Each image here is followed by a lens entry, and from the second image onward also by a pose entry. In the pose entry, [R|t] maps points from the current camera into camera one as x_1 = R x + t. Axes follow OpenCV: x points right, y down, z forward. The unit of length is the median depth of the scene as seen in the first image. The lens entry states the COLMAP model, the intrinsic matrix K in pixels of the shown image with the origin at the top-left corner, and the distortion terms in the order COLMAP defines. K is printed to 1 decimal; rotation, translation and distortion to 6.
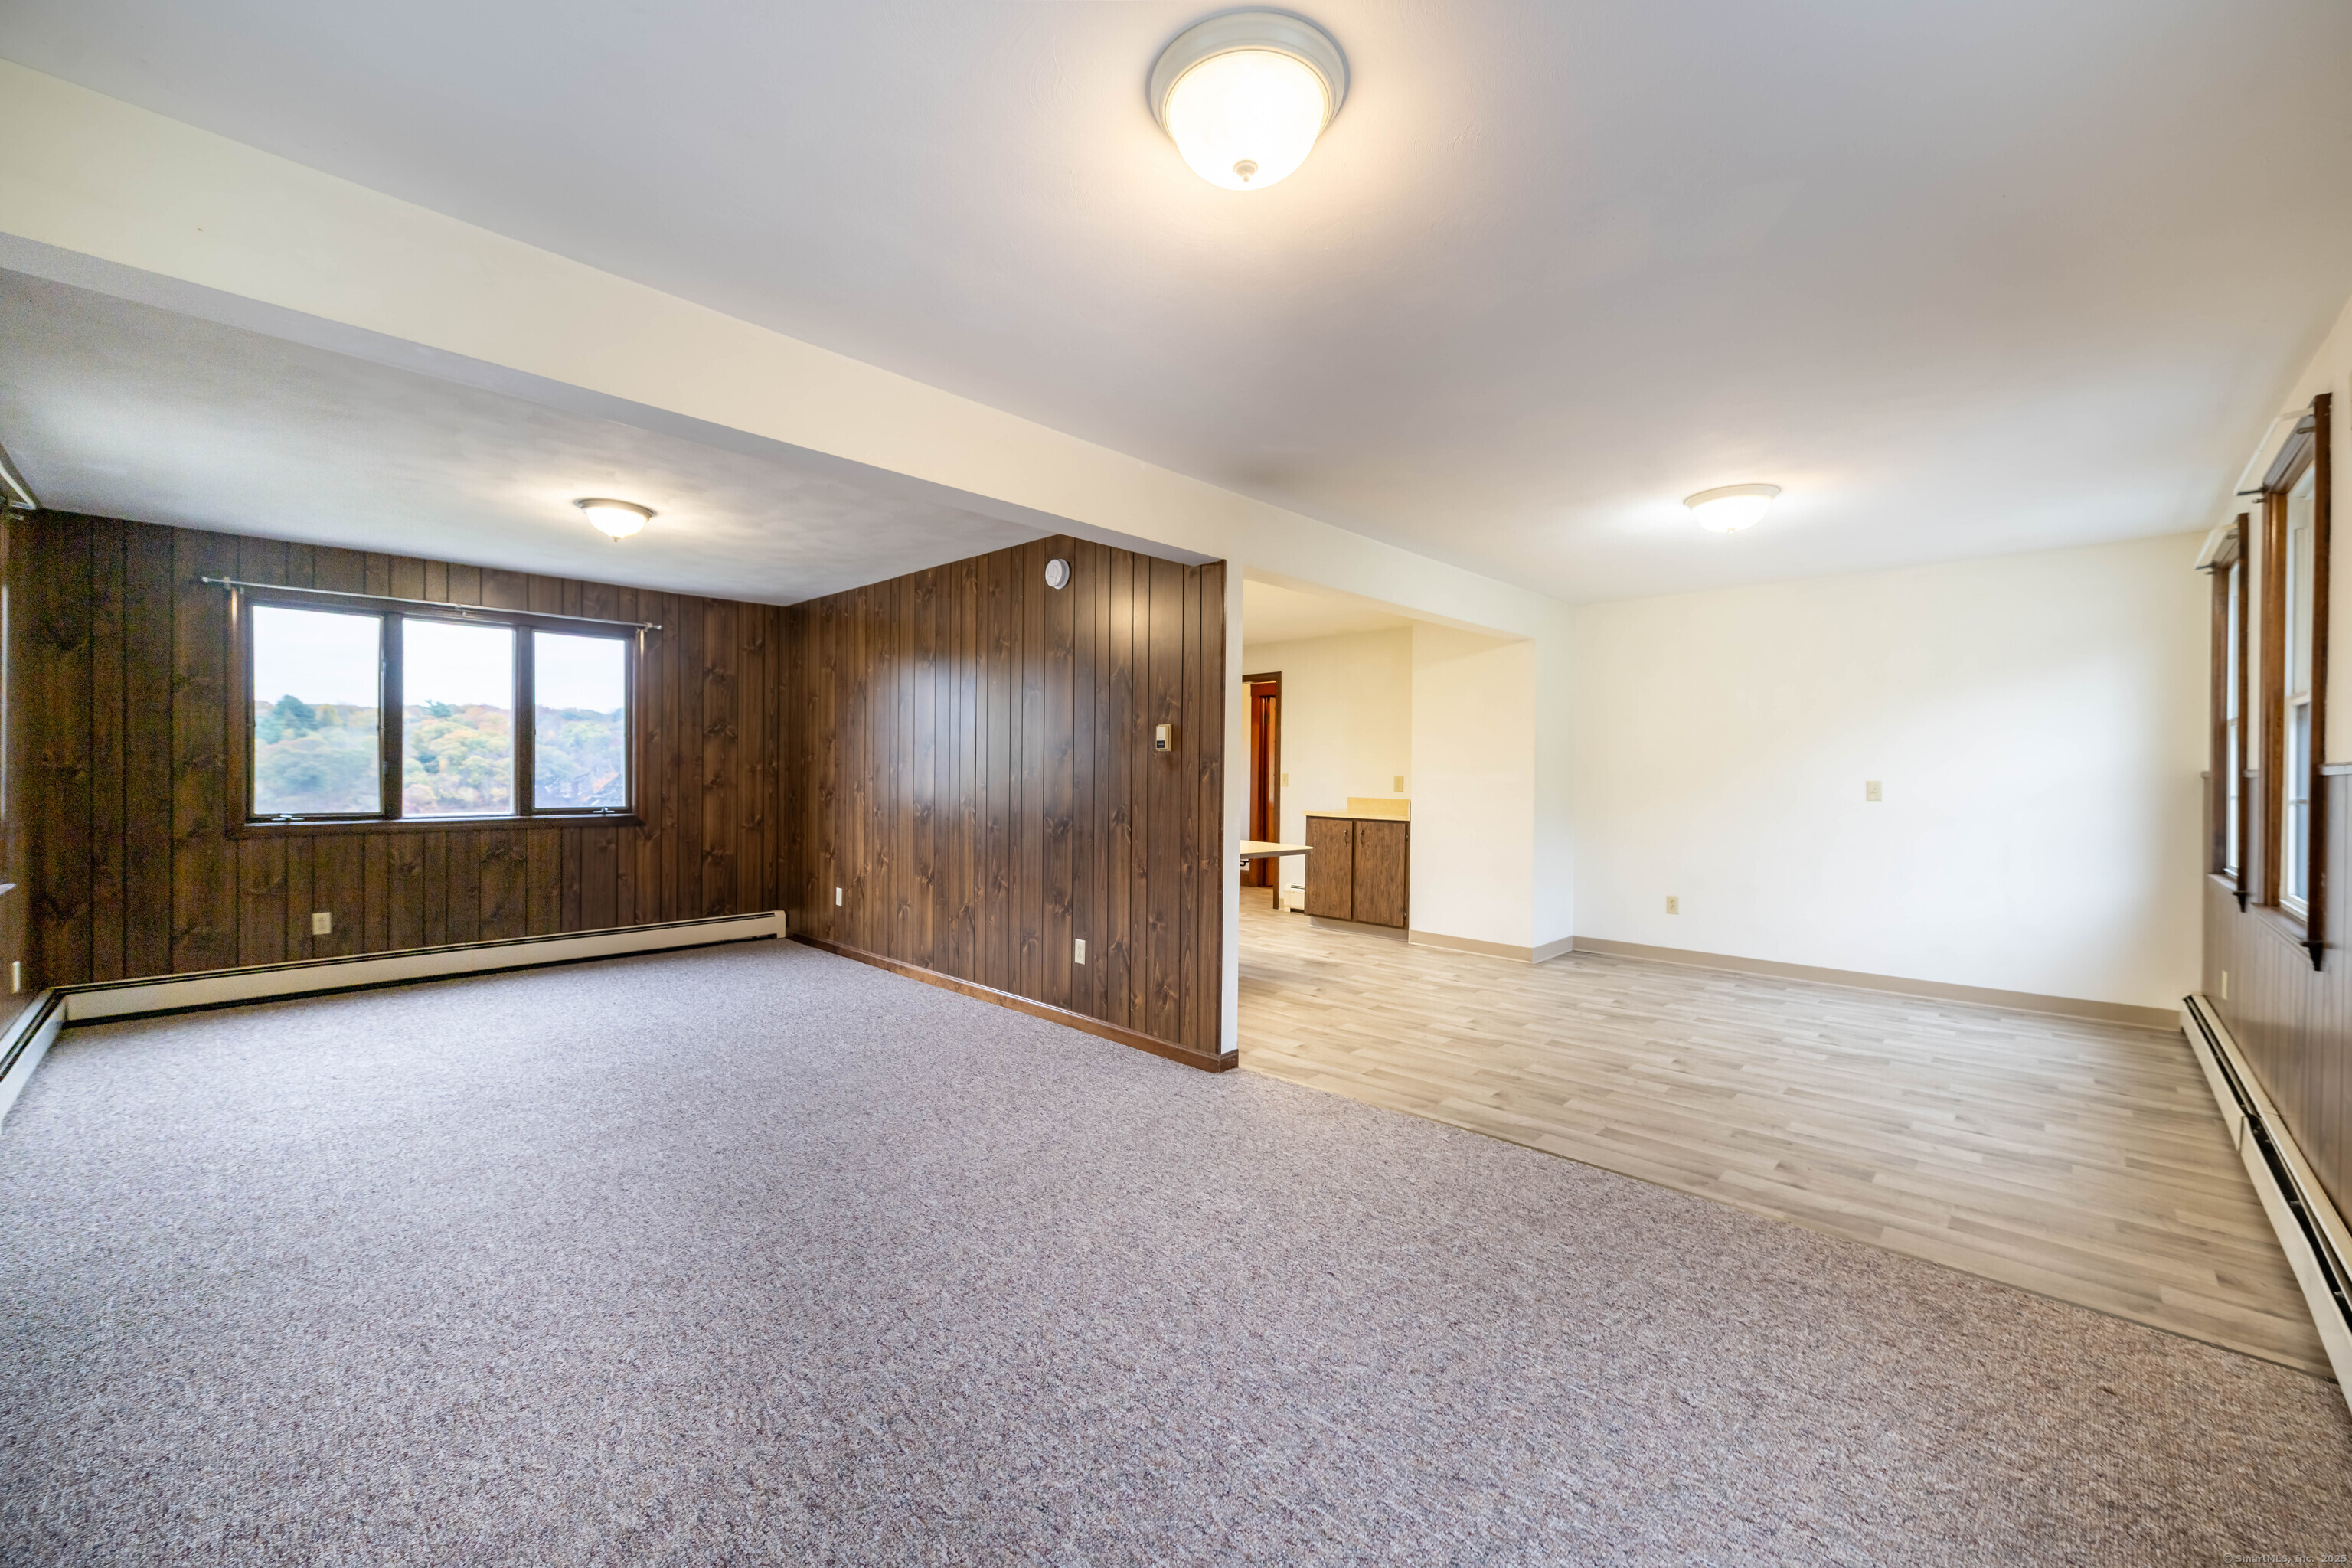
lens RADIAL K [[928.0, 0, 1172.9], [0, 928.0, 781.6], [0, 0, 1]] dist [-0.000184, 0.000013]
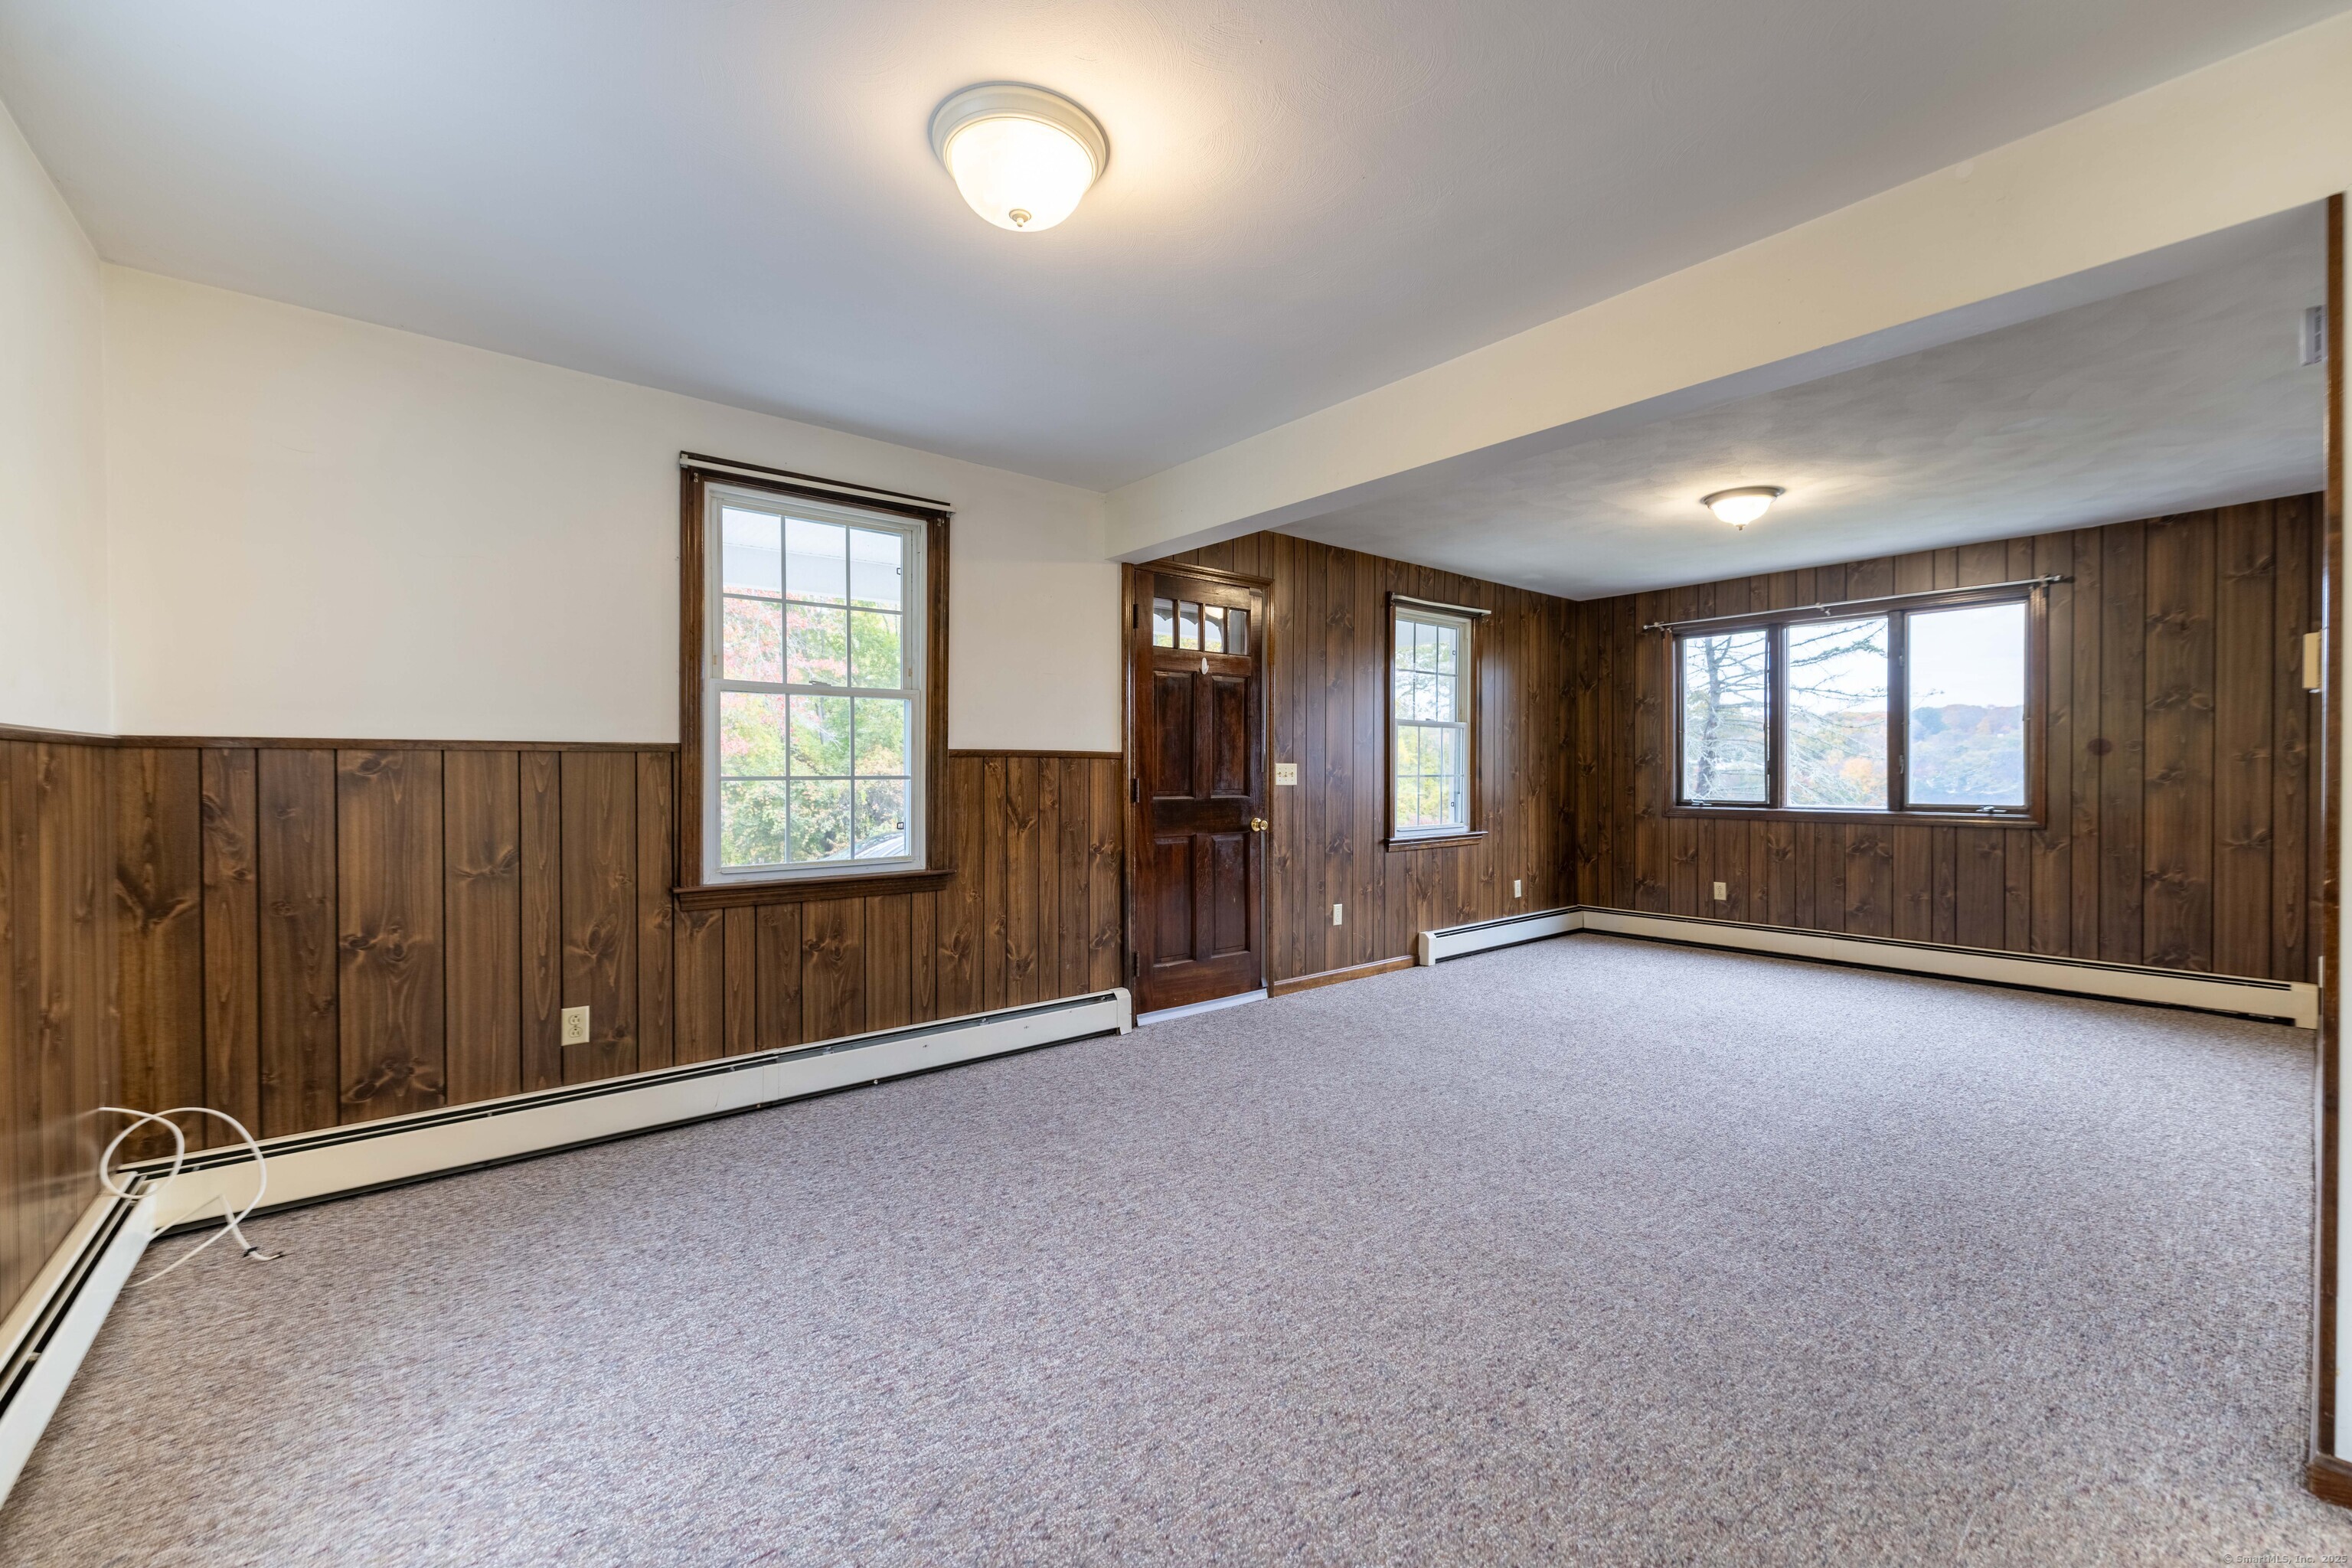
lens RADIAL K [[941.2, 0, 1176.0], [0, 941.2, 784.0], [0, 0, 1]] dist [-0.000769, -0.000003]
pose [[-0.116468, 0.007619, -0.993165, 0.433328], [-0.007423, 0.999936, 0.008541, 0.008095], [0.993167, 0.008367, -0.116404, 0.481012]]
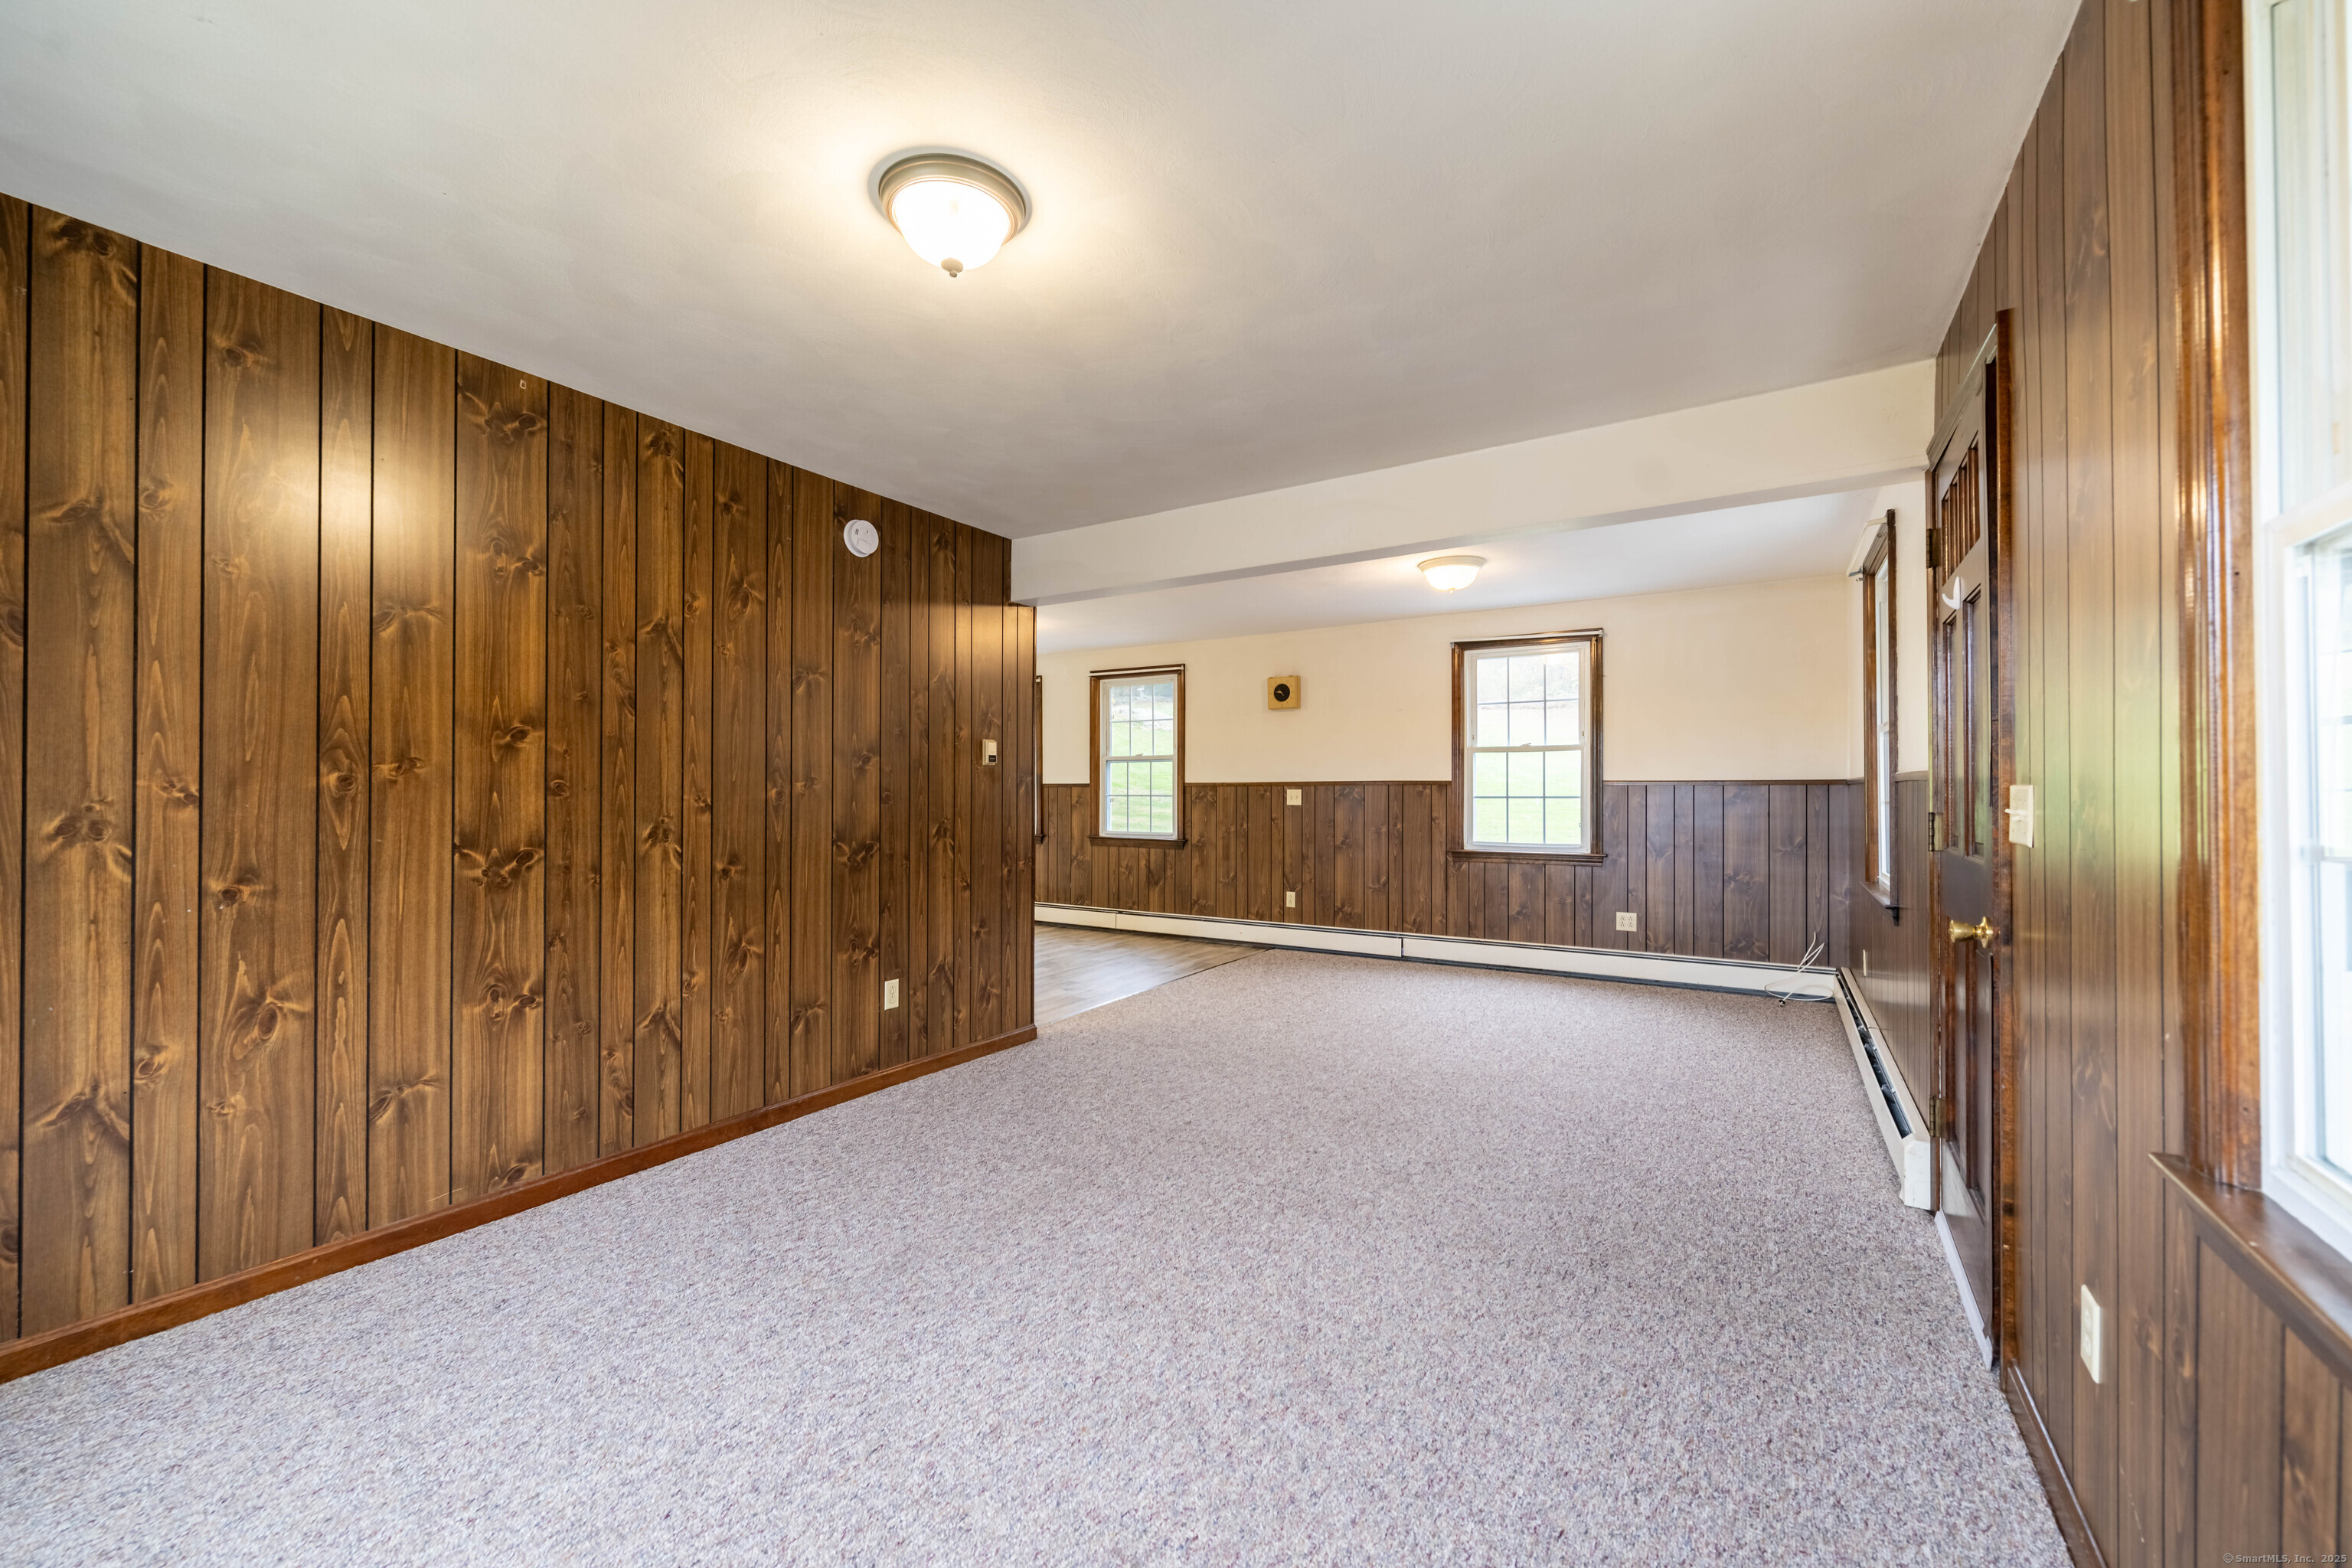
lens RADIAL K [[941.2, 0, 1176.0], [0, 941.2, 784.0], [0, 0, 1]] dist [-0.000769, -0.000003]
pose [[-0.212583, 0.000005, 0.977143, -0.995556], [0.007656, 0.999969, 0.001660, -0.010155], [-0.977113, 0.007834, -0.212577, 0.920042]]
